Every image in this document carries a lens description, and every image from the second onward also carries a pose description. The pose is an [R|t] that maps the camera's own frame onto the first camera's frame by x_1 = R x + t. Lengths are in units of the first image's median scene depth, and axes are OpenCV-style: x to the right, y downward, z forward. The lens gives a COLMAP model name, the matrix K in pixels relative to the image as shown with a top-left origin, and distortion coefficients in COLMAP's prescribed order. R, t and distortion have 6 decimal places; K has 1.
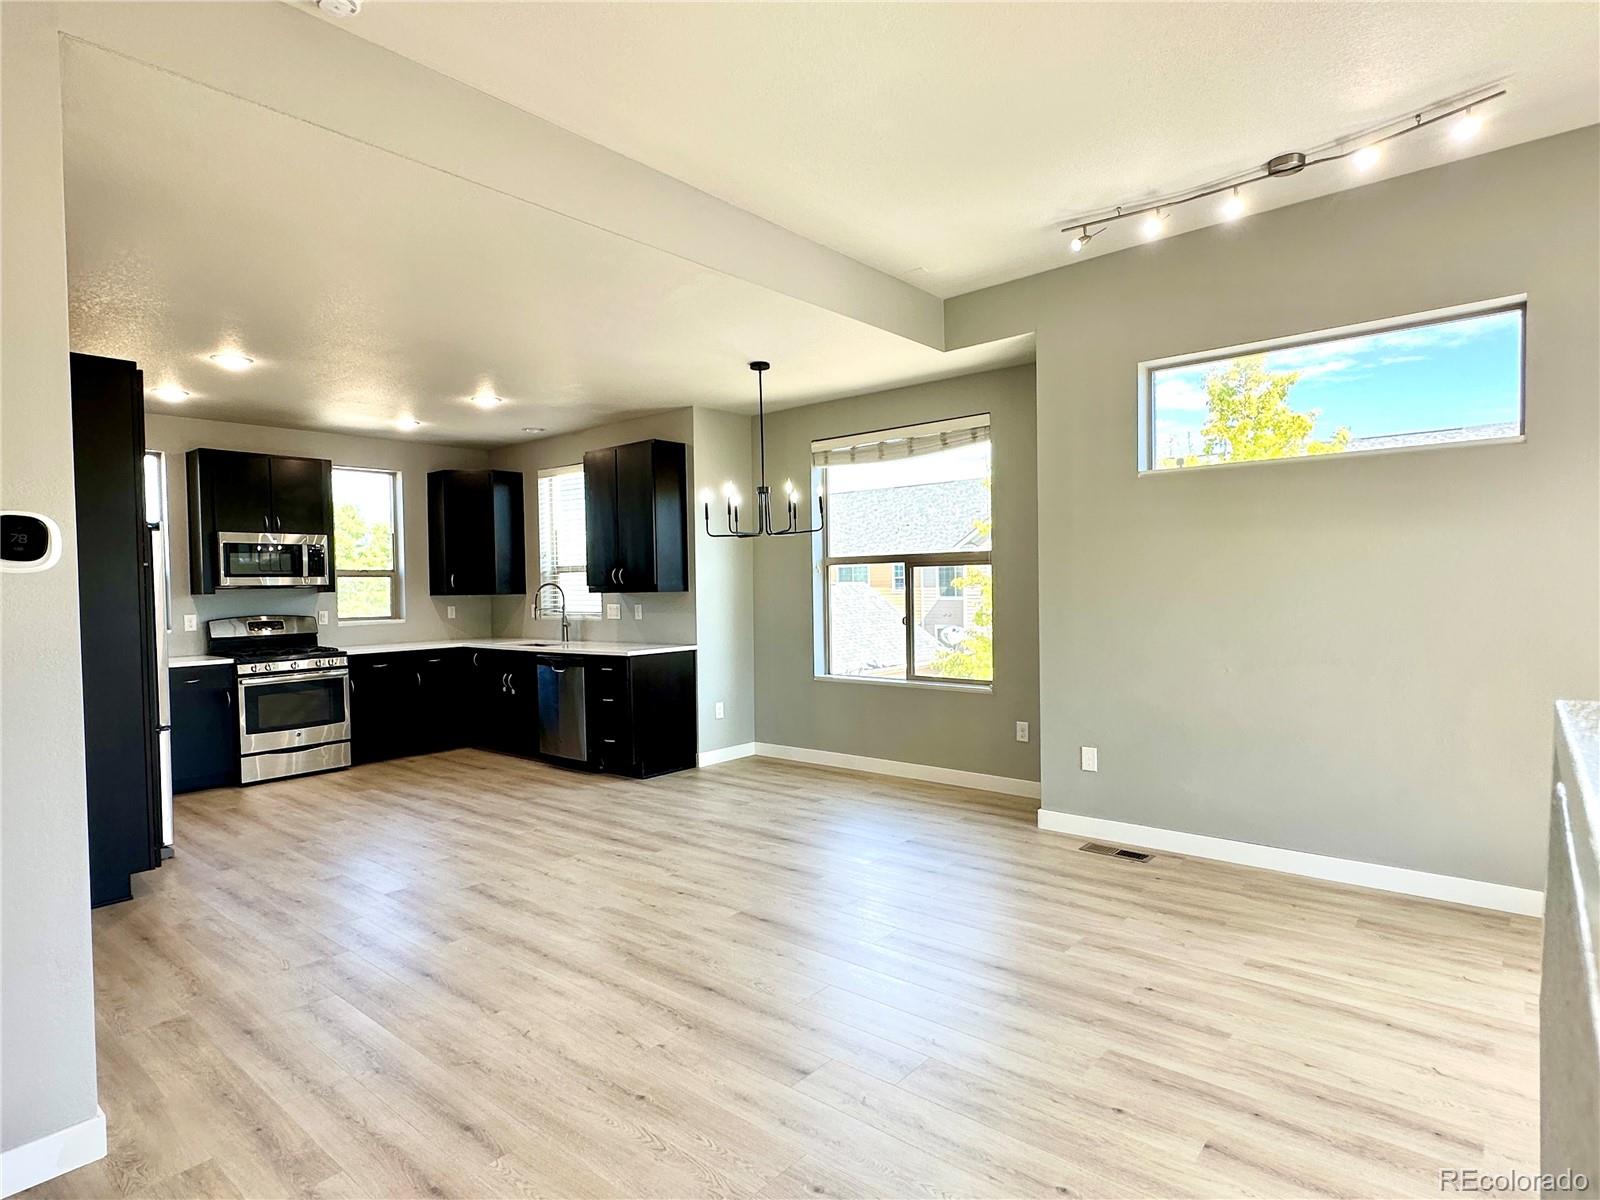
lens RADIAL K [[866.8, 0, 796.1], [0, 866.8, 609.2], [0, 0, 1]] dist [-0.005149, 0.000512]
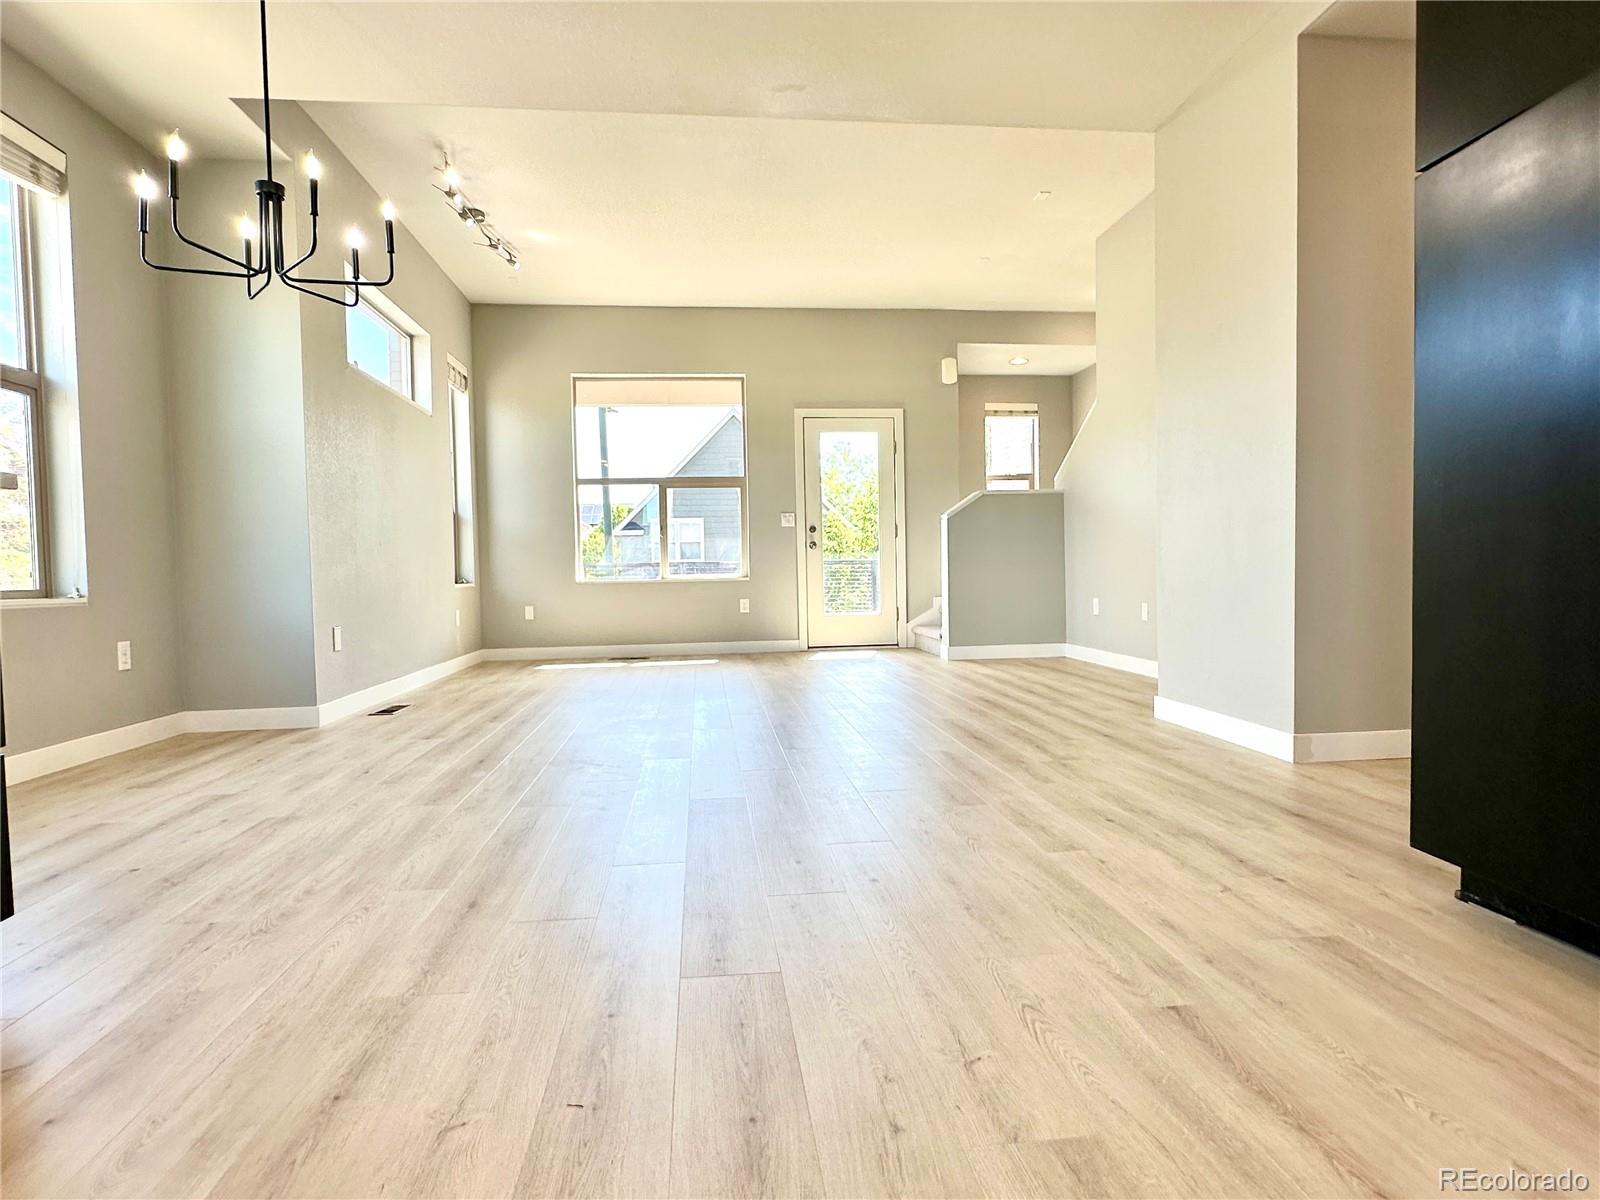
lens RADIAL K [[866.8, 0, 796.1], [0, 866.8, 609.2], [0, 0, 1]] dist [-0.005149, 0.000512]
pose [[-0.729518, 0.002932, 0.683955, -0.908993], [0.051437, 0.997394, 0.050588, 0.148842], [-0.682024, 0.072085, -0.727768, 1.734058]]
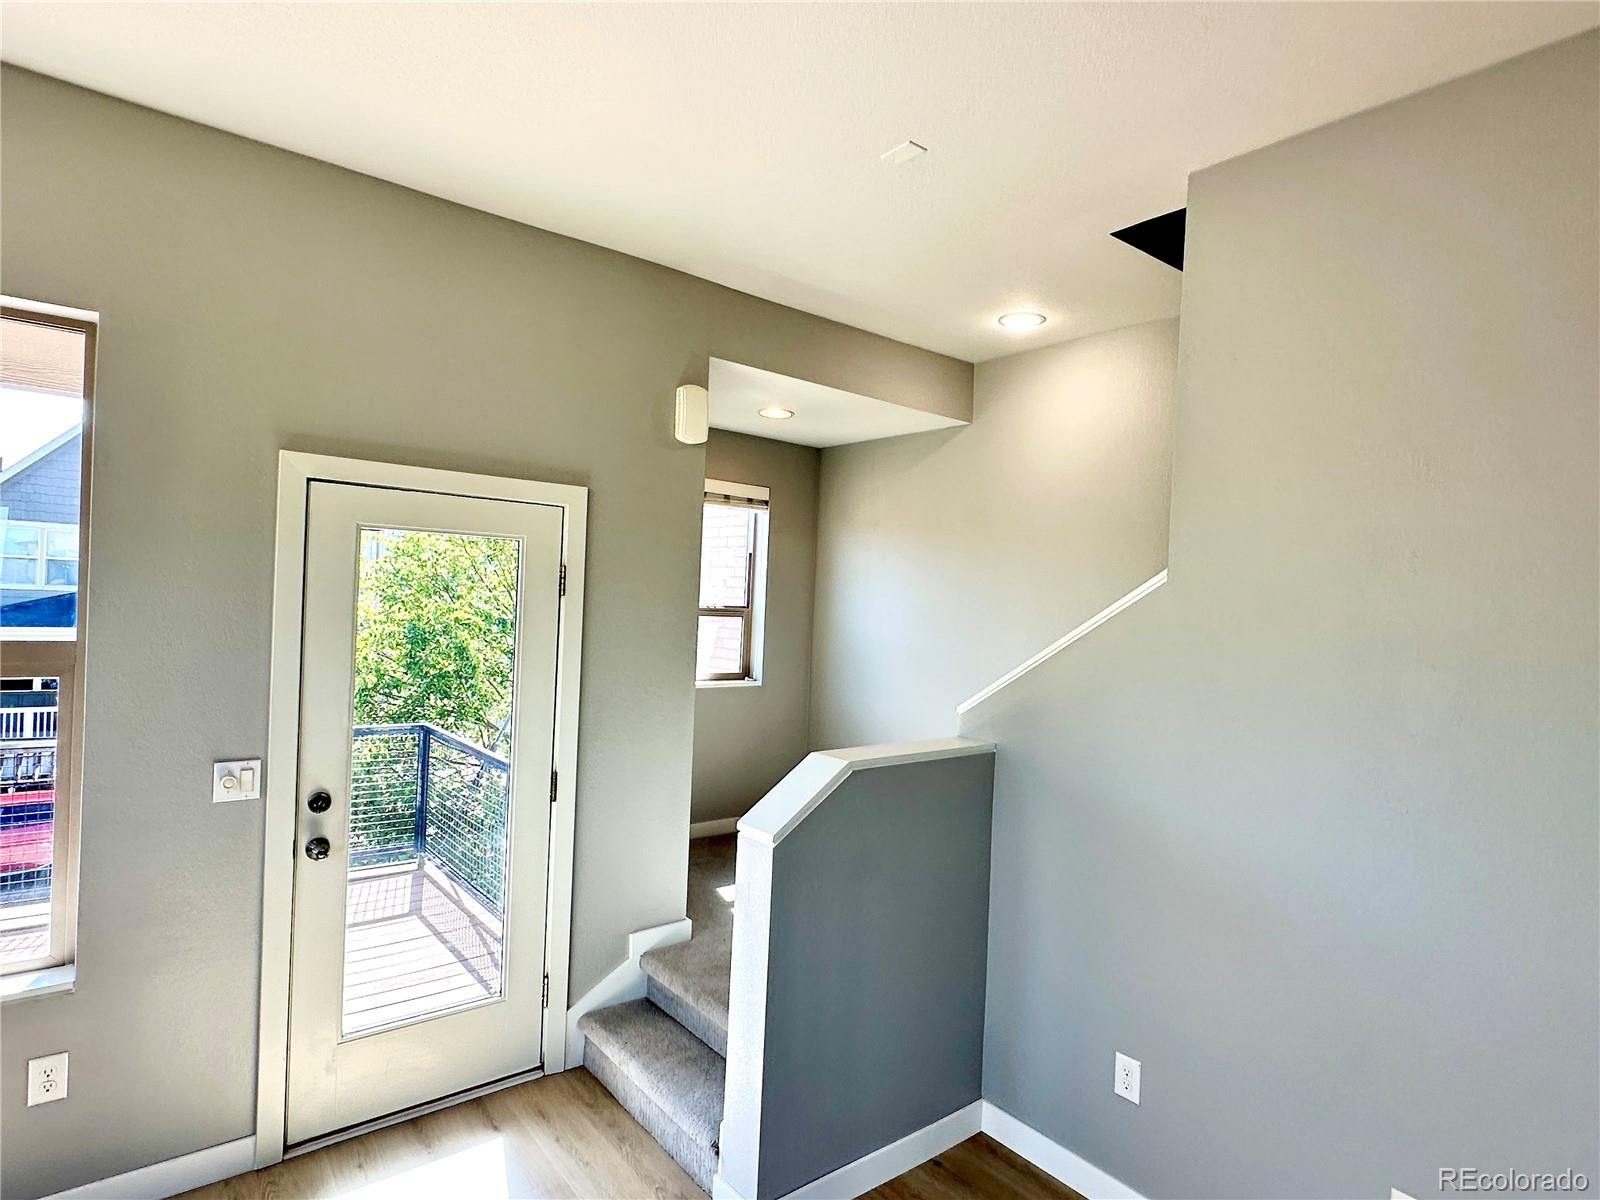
lens RADIAL K [[866.8, 0, 796.1], [0, 866.8, 609.2], [0, 0, 1]] dist [-0.005149, 0.000512]
pose [[-0.982196, -0.028498, 0.185686, -0.007458], [-0.022417, 0.999144, 0.034766, -0.137793], [-0.186518, 0.029984, -0.981994, 0.778849]]
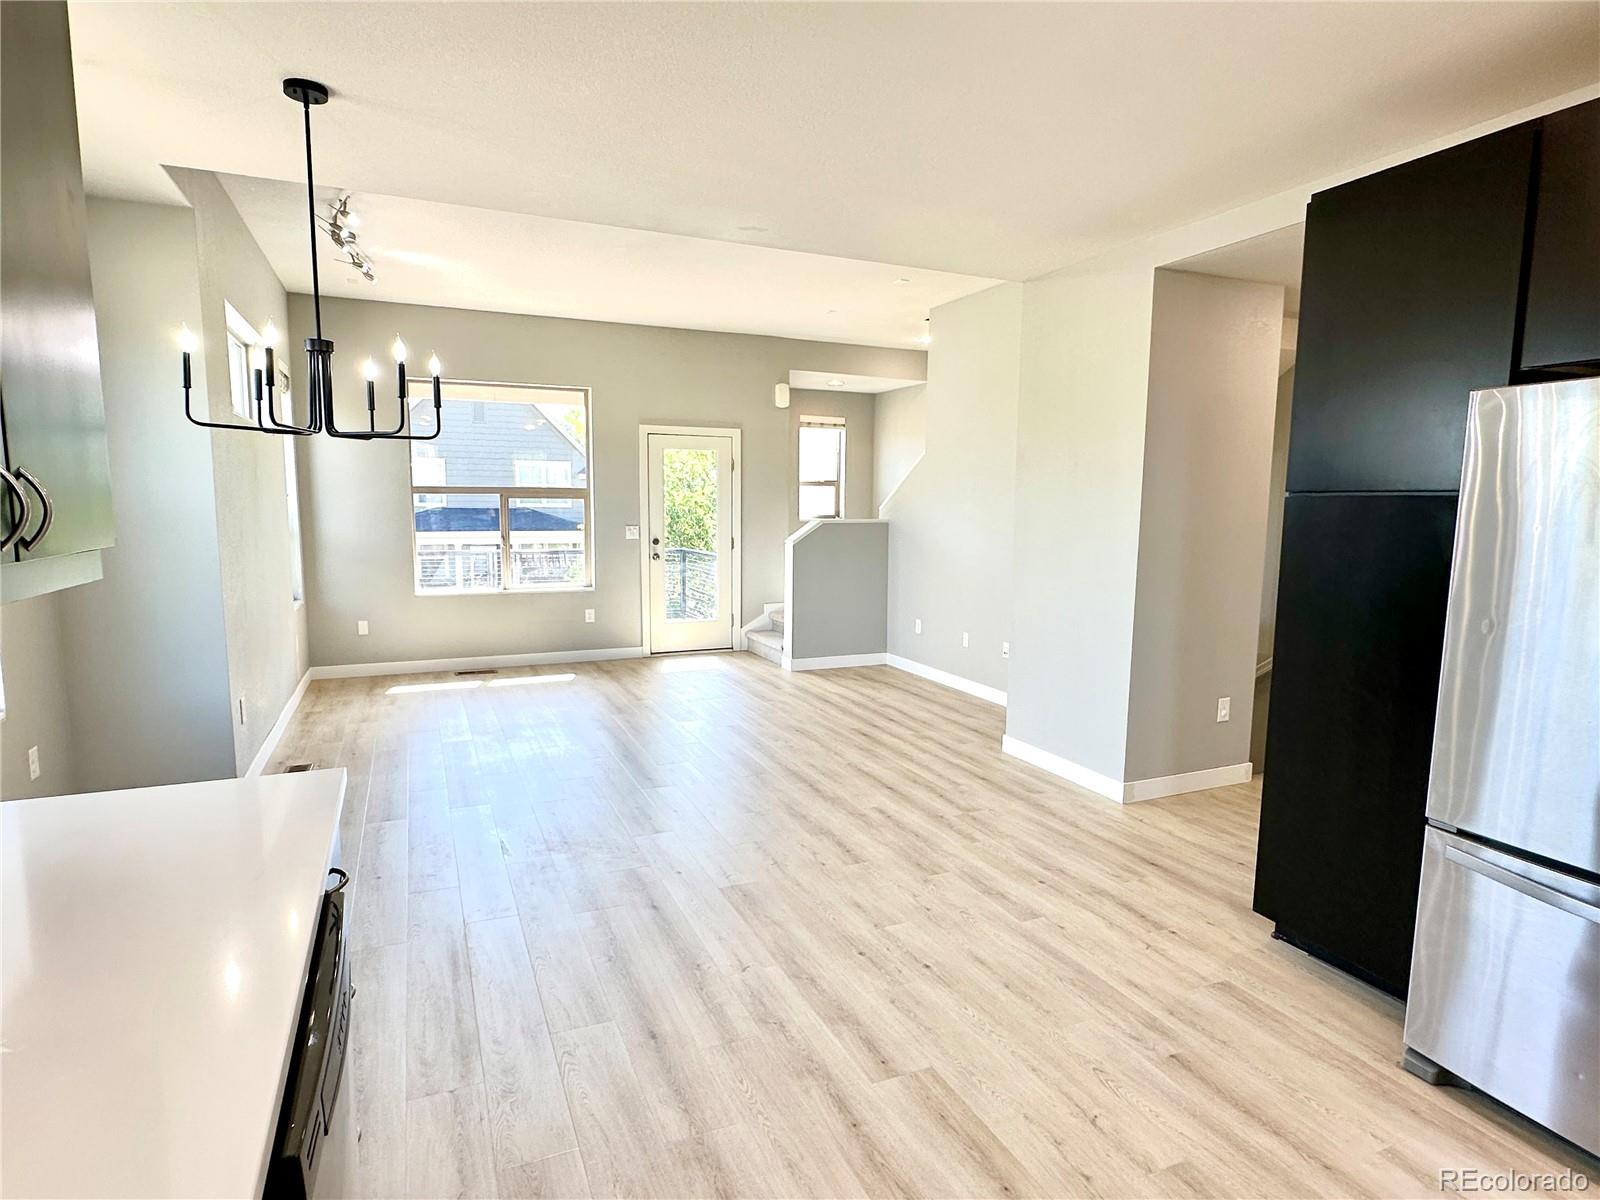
lens RADIAL K [[866.8, 0, 796.1], [0, 866.8, 609.2], [0, 0, 1]] dist [-0.005149, 0.000512]
pose [[-0.902480, -0.043746, 0.428505, -0.771091], [0.018712, 0.989908, 0.140468, -0.072882], [-0.430326, 0.134787, -0.892554, 2.002760]]
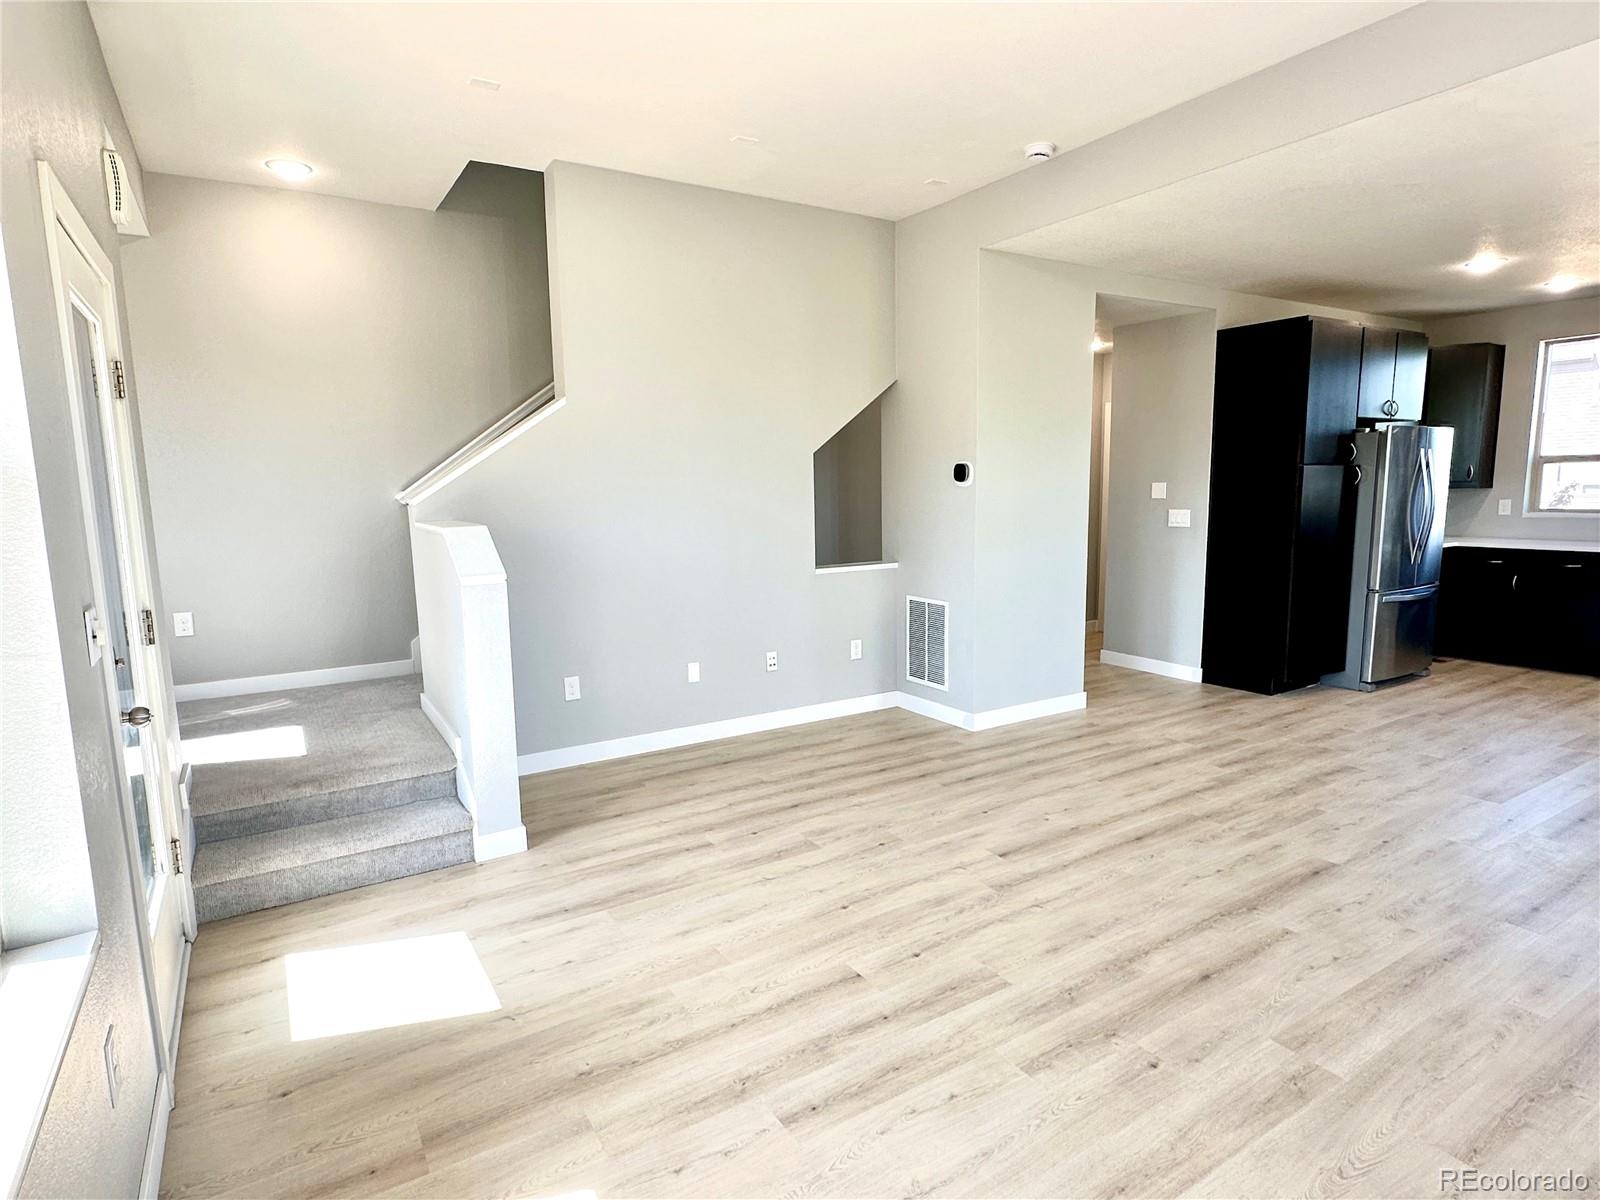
lens RADIAL K [[866.8, 0, 796.1], [0, 866.8, 609.2], [0, 0, 1]] dist [-0.005149, 0.000512]
pose [[-0.300577, 0.162359, -0.939837, 0.916571], [-0.001500, 0.985322, 0.170697, -0.065707], [0.953756, 0.052717, -0.295922, 0.721564]]
